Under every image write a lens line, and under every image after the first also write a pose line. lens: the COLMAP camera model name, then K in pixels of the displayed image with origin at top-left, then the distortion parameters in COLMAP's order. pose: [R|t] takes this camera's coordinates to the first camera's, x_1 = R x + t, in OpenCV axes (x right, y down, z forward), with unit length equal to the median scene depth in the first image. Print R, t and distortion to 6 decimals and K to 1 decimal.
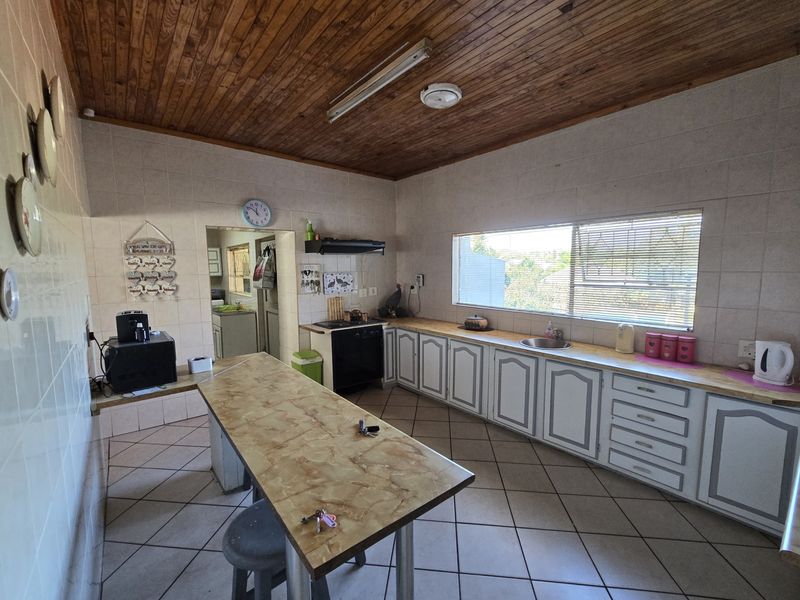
lens RADIAL K [[335.9, 0, 400.0], [0, 335.9, 300.0], [0, 0, 1]] dist [-0.001507, -0.000232]
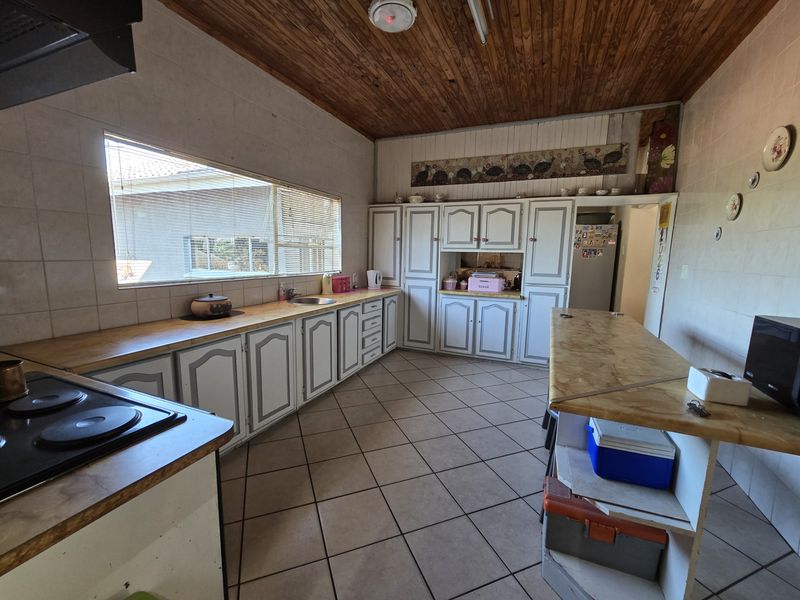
lens RADIAL K [[356.7, 0, 400.0], [0, 356.7, 300.0], [0, 0, 1]] dist [0.000178, 0.000035]
pose [[-0.477591, -0.099011, 0.872985, -0.763647], [0.084919, 0.983775, 0.158033, -0.026326], [-0.874469, 0.149609, -0.461435, 1.519244]]
